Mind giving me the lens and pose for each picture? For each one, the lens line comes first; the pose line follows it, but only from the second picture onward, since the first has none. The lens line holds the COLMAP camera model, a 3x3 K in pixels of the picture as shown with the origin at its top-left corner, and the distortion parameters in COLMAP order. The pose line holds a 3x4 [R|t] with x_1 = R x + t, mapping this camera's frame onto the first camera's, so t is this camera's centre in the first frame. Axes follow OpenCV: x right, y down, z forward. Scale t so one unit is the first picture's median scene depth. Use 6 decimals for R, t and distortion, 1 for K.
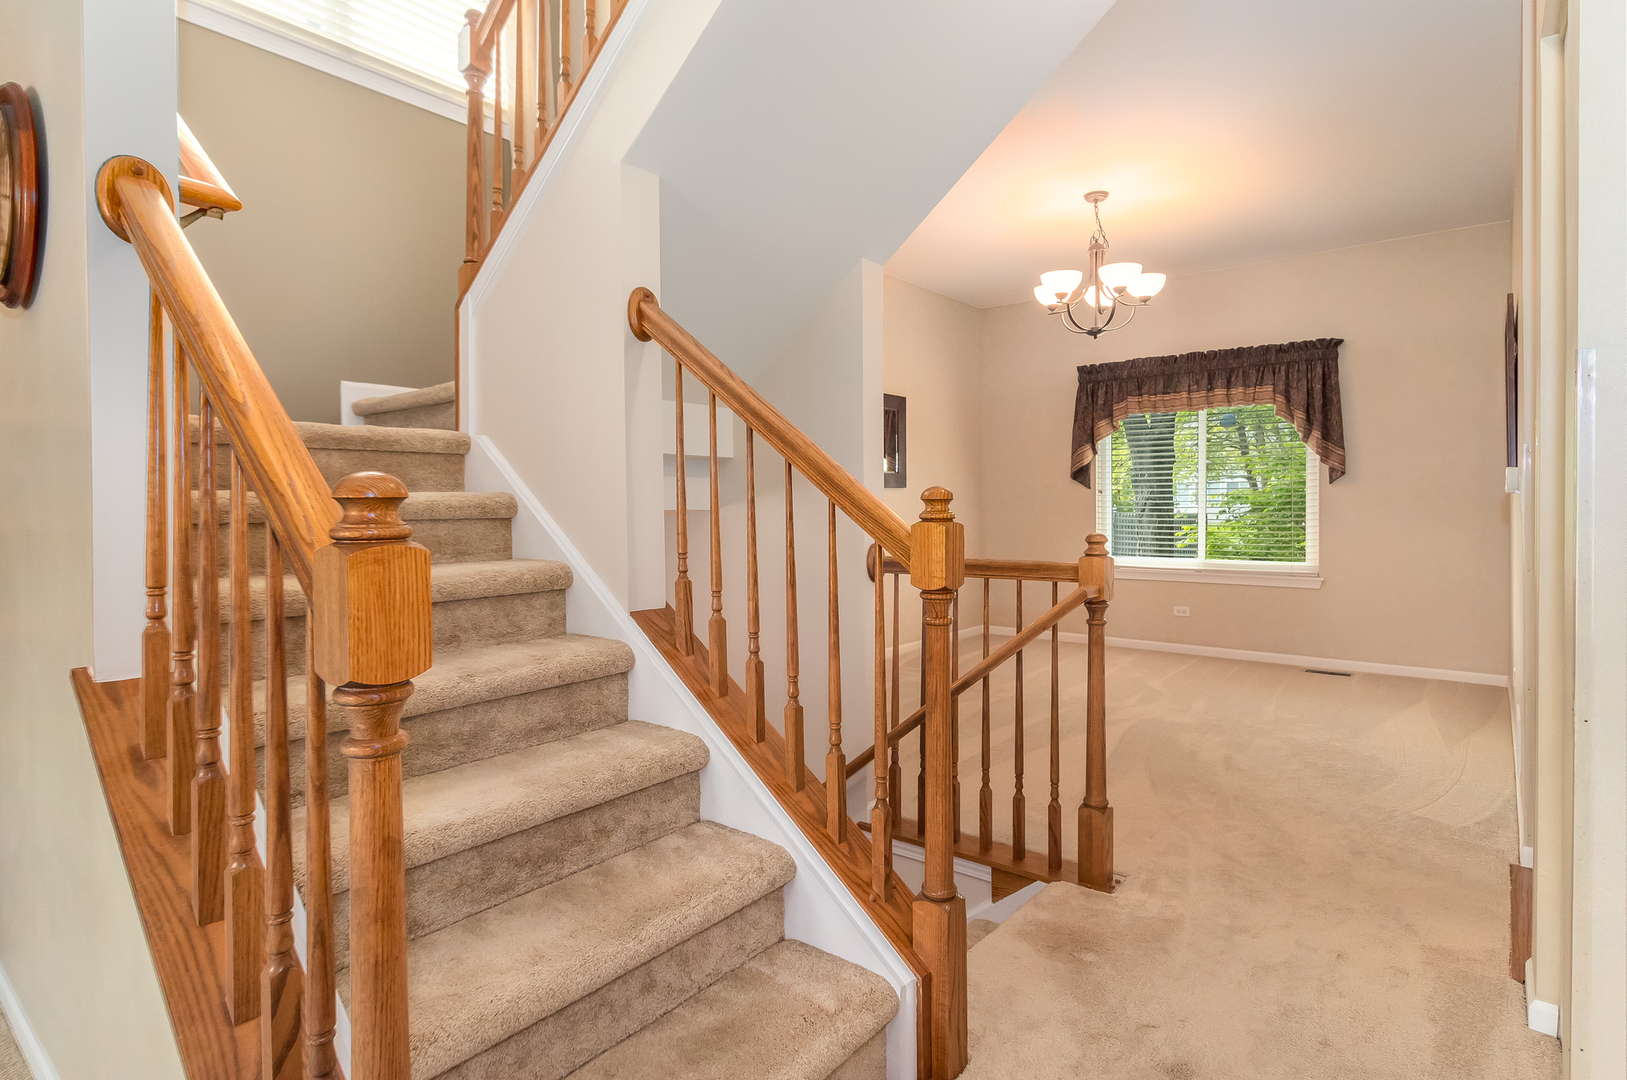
lens RADIAL K [[821.5, 0, 816.0], [0, 821.5, 530.0], [0, 0, 1]] dist [0.001942, -0.000176]
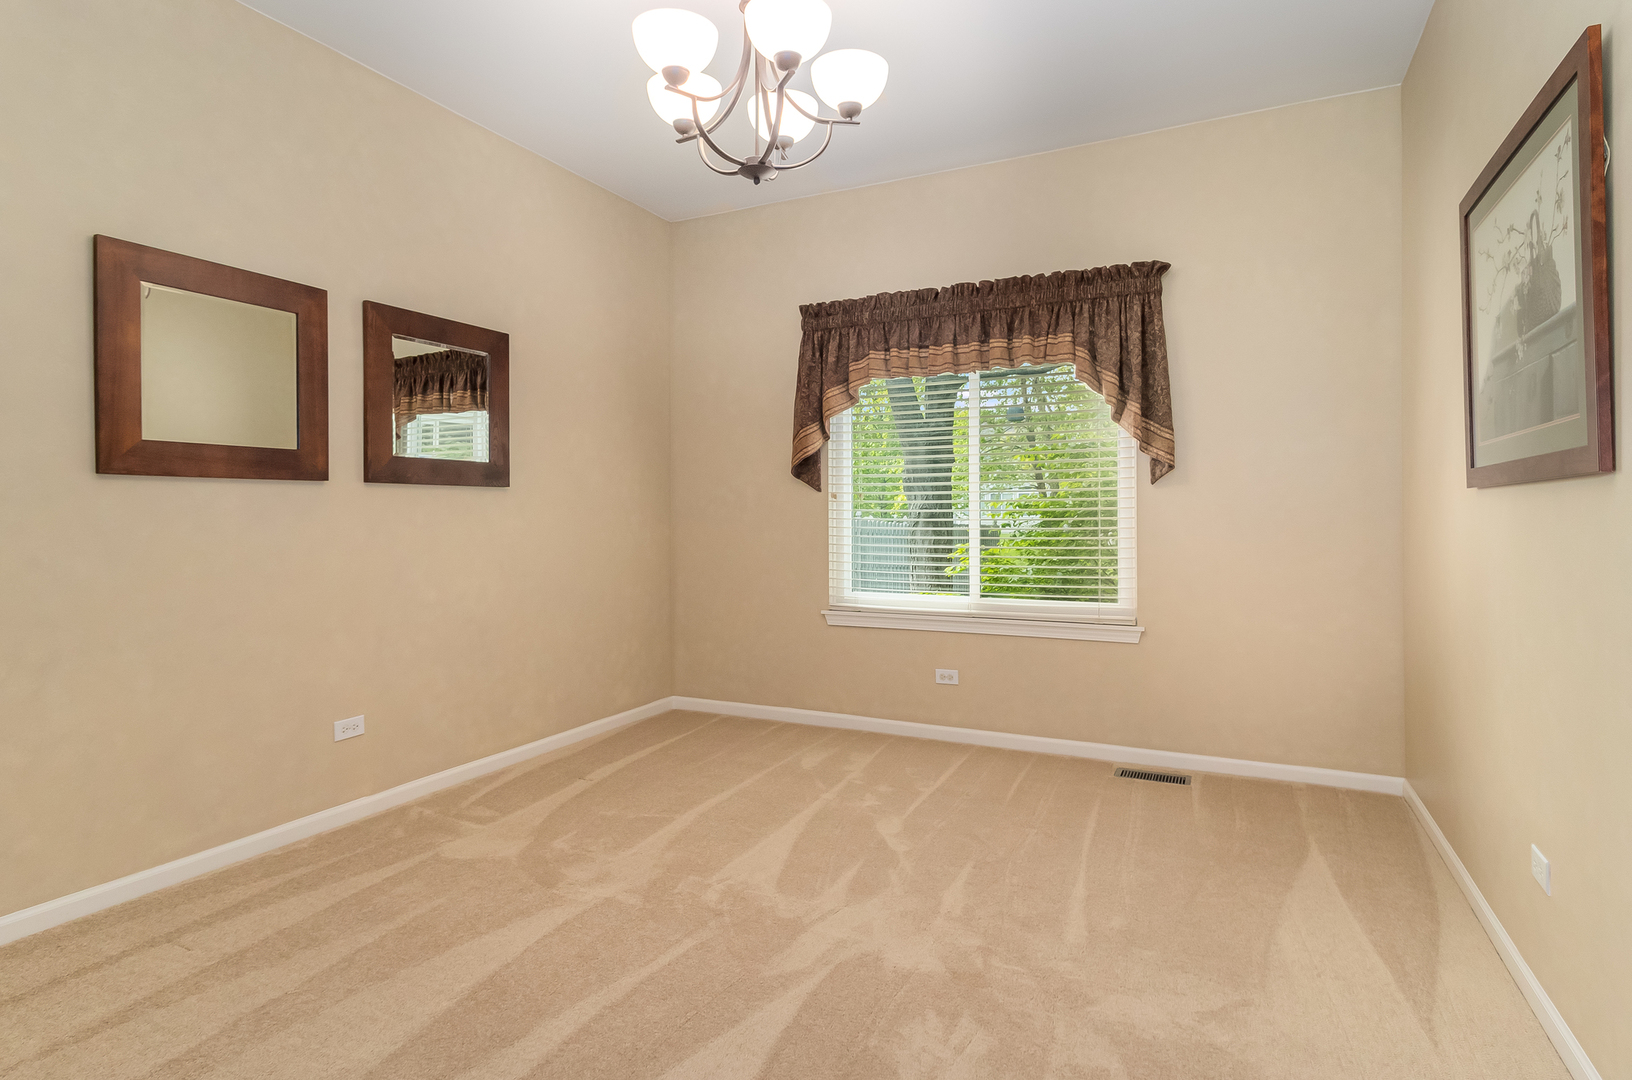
lens RADIAL K [[824.1, 0, 814.0], [0, 824.1, 534.6], [0, 0, 1]] dist [0.001942, -0.000176]
pose [[0.976424, -0.001862, 0.215855, 0.202626], [0.004091, 0.999943, -0.009878, -0.009561], [-0.215825, 0.010528, 0.976375, 0.384869]]
